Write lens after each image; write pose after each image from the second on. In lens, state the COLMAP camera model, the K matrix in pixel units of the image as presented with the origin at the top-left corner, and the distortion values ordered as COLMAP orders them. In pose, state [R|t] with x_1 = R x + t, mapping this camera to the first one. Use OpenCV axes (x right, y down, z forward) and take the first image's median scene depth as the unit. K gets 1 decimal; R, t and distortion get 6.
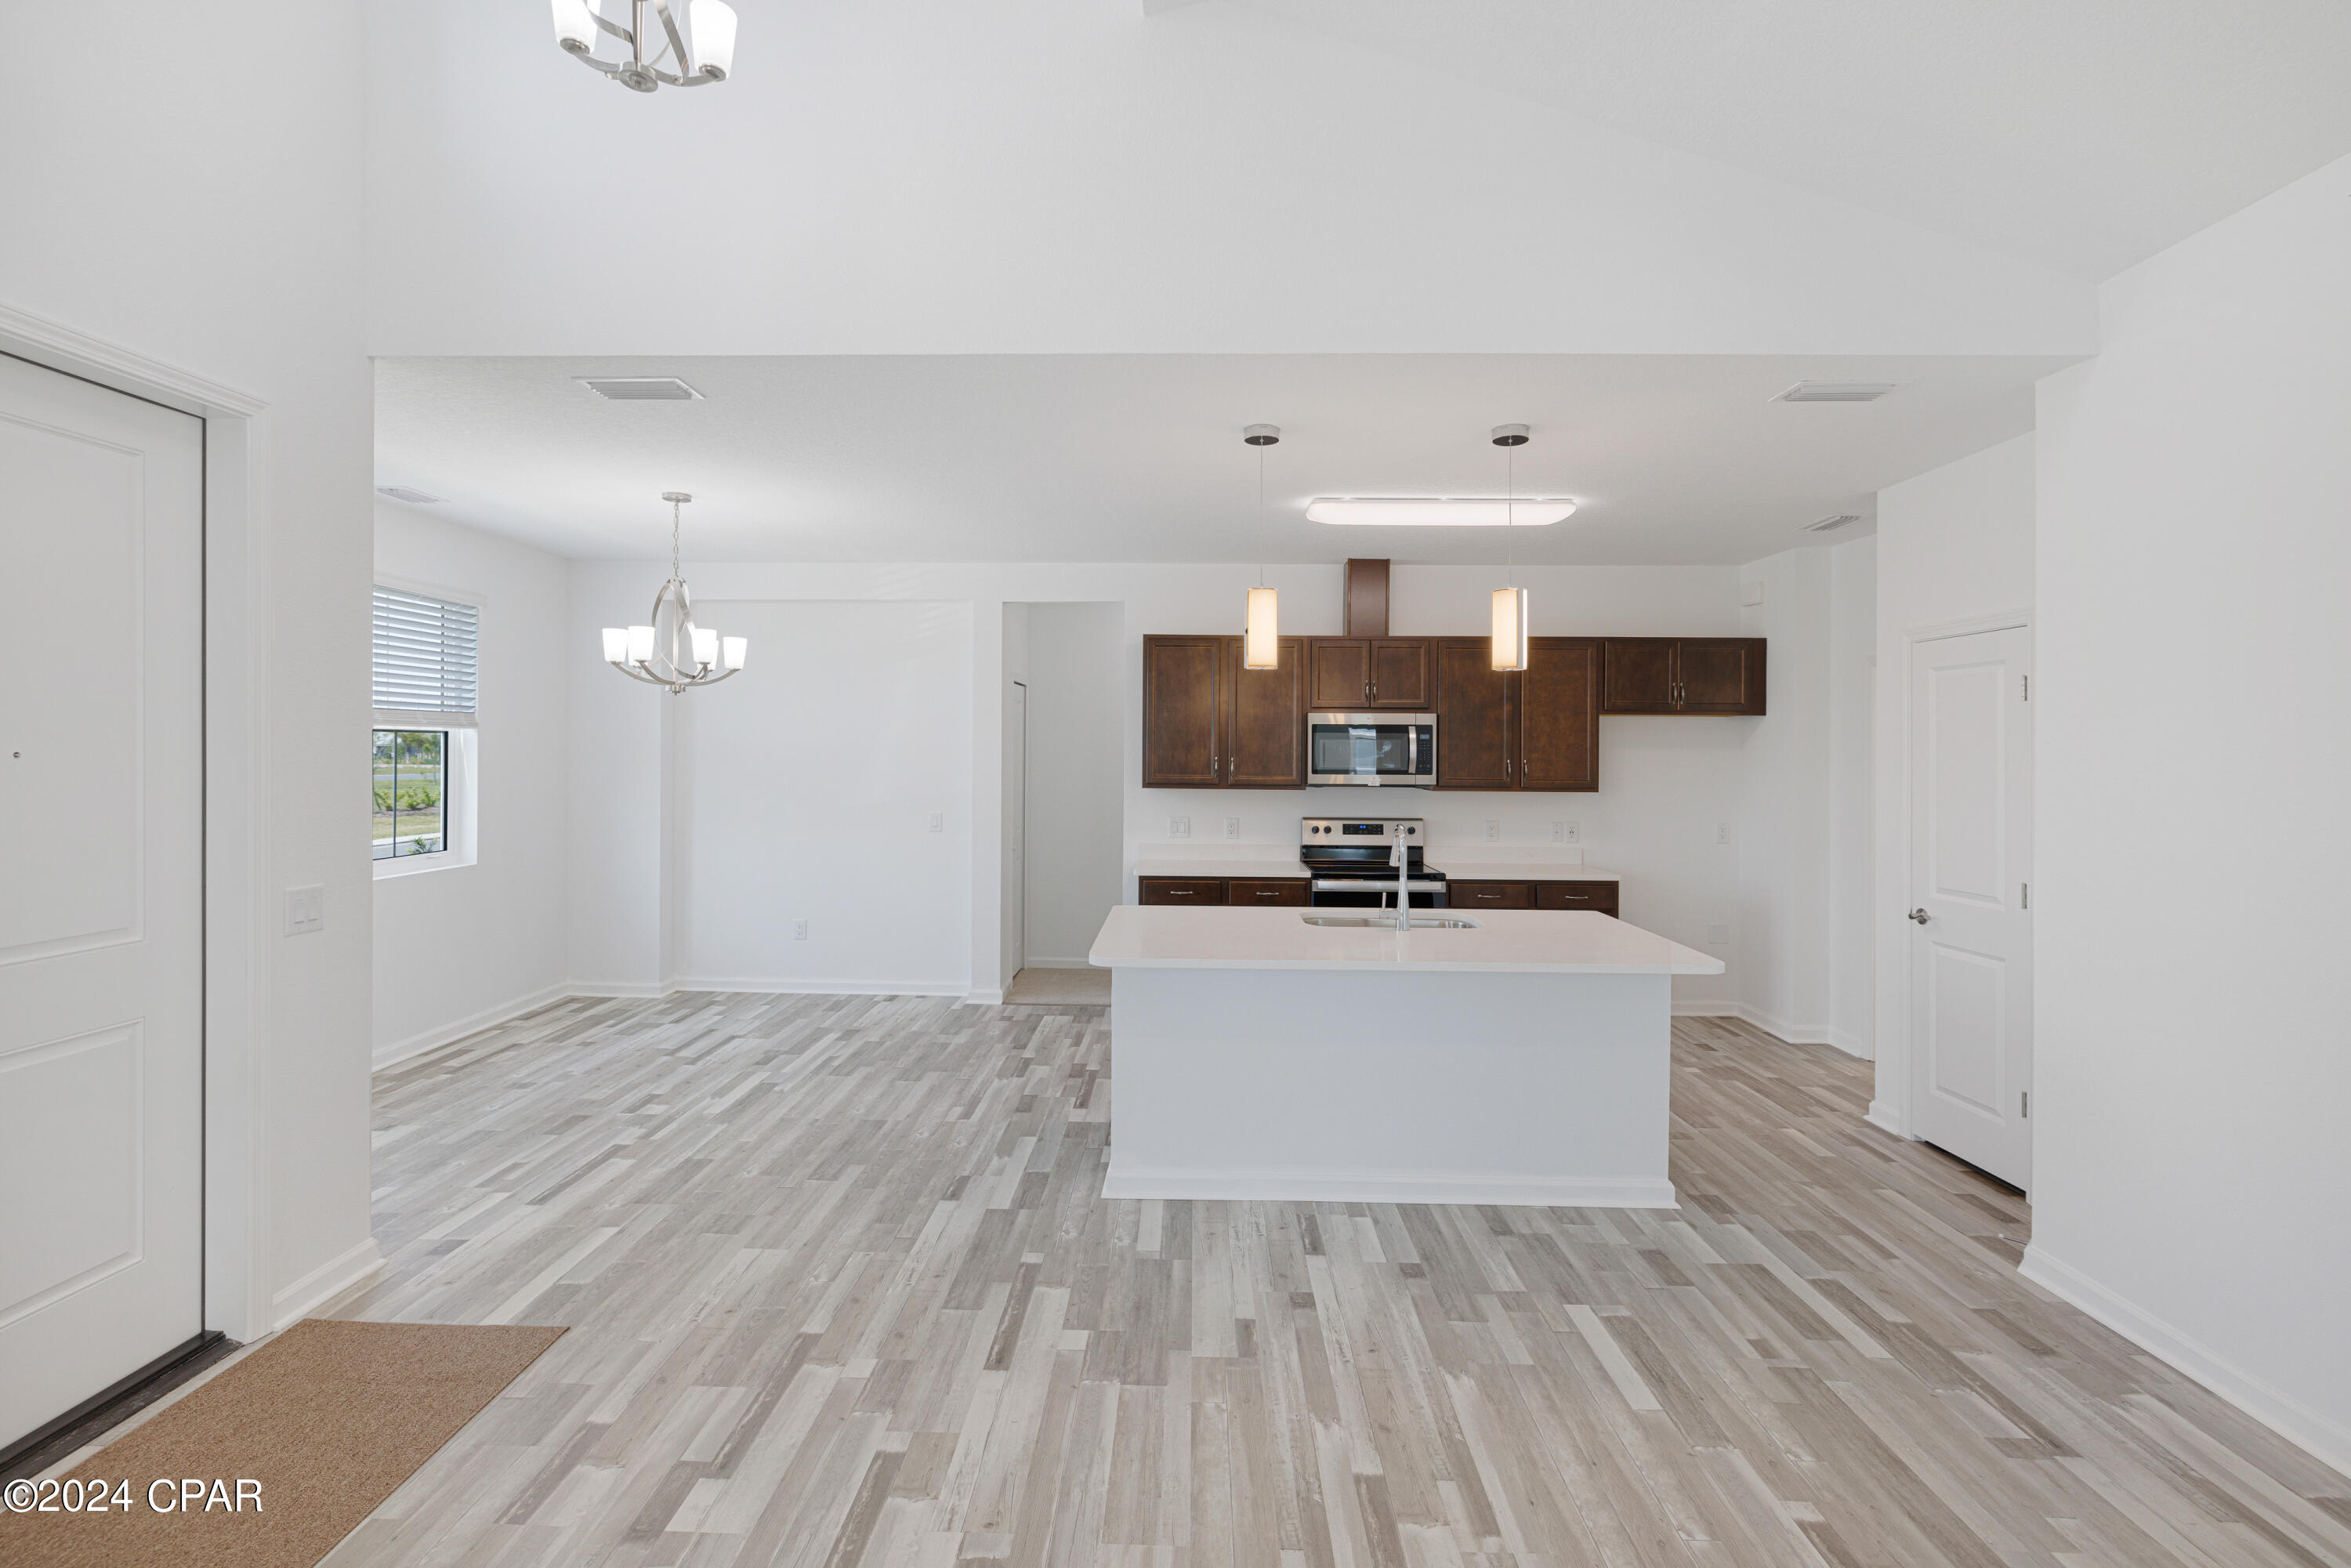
lens RADIAL K [[1037.0, 0, 1183.5], [0, 1037.0, 729.6], [0, 0, 1]] dist [-0.001723, -0.000196]
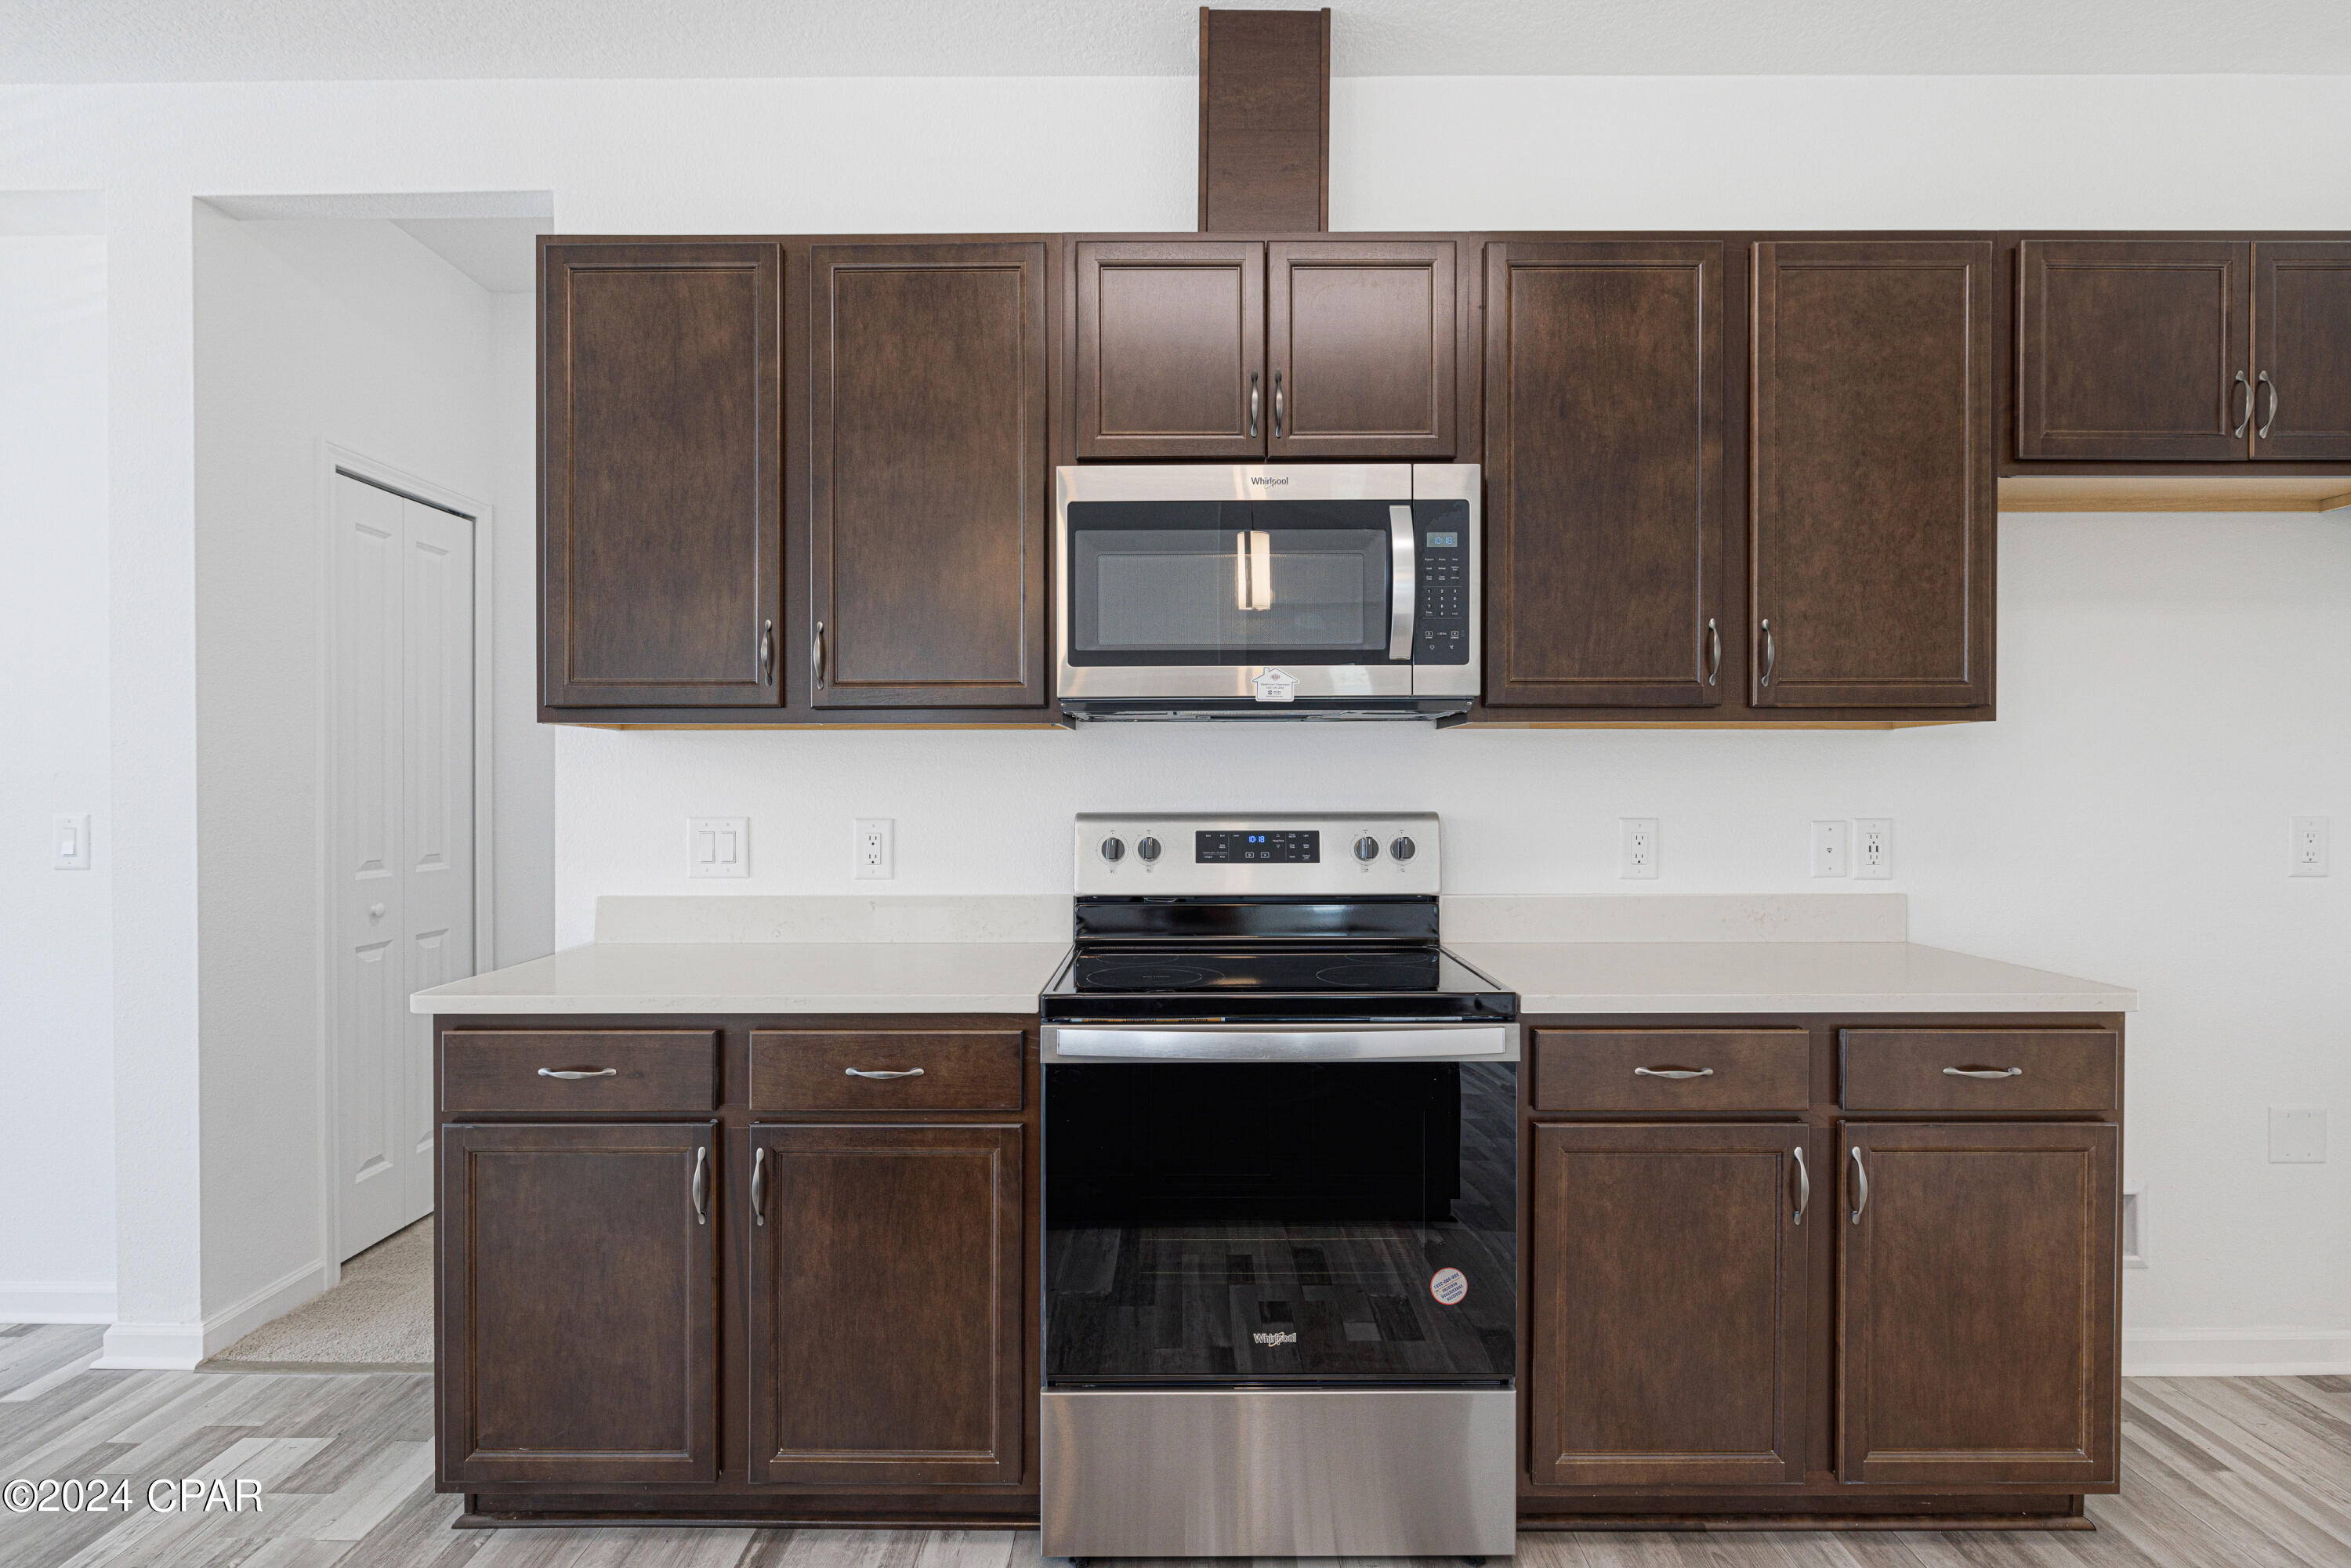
lens RADIAL K [[1129.9, 0, 1175.5], [0, 1129.9, 784.0], [0, 0, 1]] dist [-0.001327, -0.000955]
pose [[0.999964, -0.008173, -0.002210, 0.250838], [0.008215, 0.999770, 0.019812, 0.116322], [0.002048, -0.019829, 0.999801, 1.080963]]
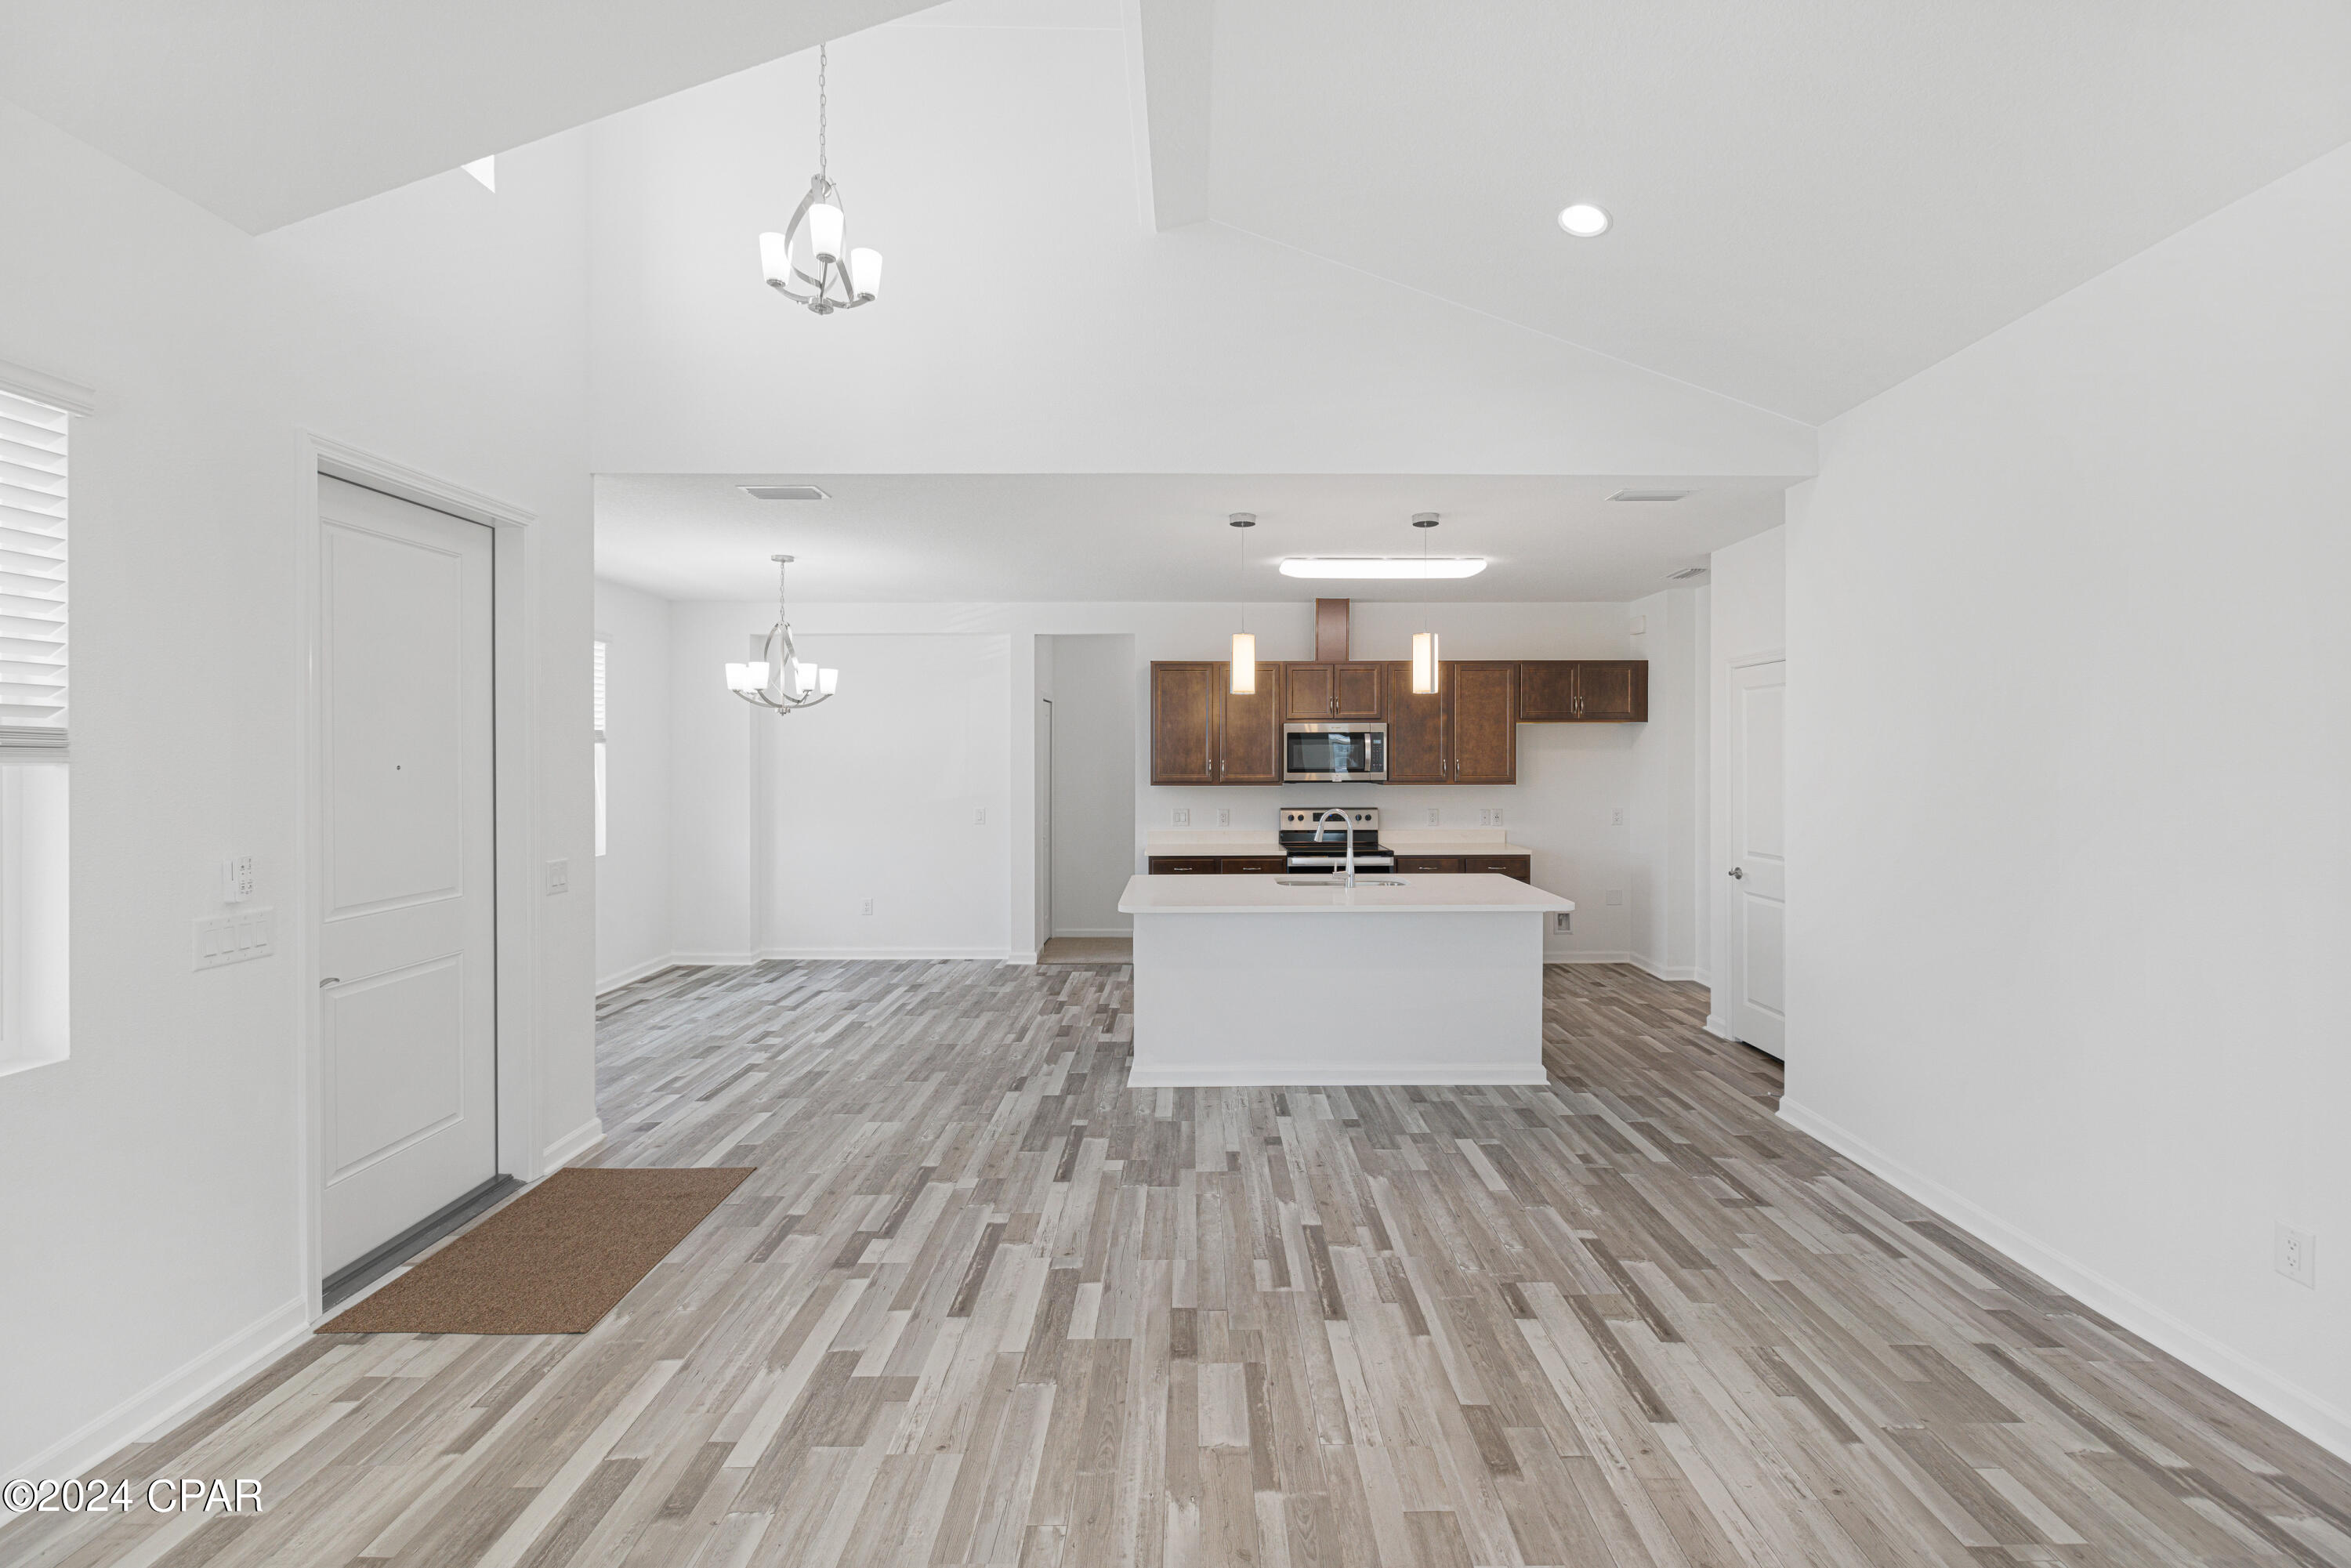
lens RADIAL K [[975.4, 0, 1220.8], [0, 975.4, 745.2], [0, 0, 1]] dist [0.004431, 0.000053]
pose [[0.999072, -0.010640, 0.041733, -0.005738], [0.010180, 0.999885, 0.011228, -0.006690], [-0.041848, -0.010792, 0.999066, -0.262439]]
